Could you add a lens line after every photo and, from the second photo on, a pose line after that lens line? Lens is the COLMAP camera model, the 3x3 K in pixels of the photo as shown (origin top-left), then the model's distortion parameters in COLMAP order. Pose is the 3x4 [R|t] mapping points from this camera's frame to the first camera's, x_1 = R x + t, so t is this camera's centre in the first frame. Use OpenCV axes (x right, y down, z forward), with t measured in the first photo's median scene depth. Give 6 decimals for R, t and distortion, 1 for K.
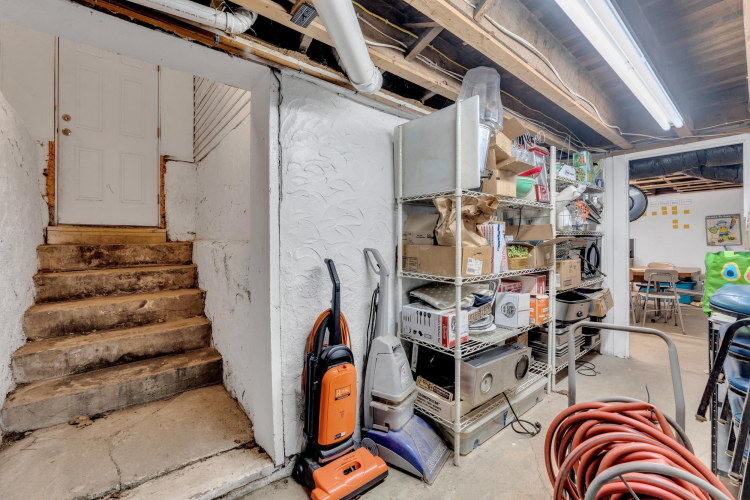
lens RADIAL K [[317.6, 0, 373.9], [0, 317.6, 243.6], [0, 0, 1]] dist [-0.003552, -0.000213]
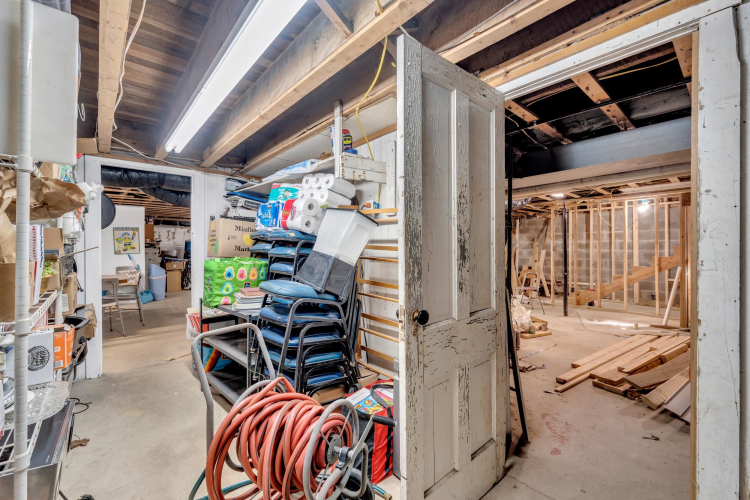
lens RADIAL K [[317.6, 0, 373.7], [0, 317.6, 252.2], [0, 0, 1]] dist [-0.003552, -0.000213]
pose [[-0.020175, -0.003817, 0.999789, -0.169537], [0.003143, 0.999988, 0.003881, -0.004375], [-0.999792, 0.003220, -0.020163, 0.247919]]
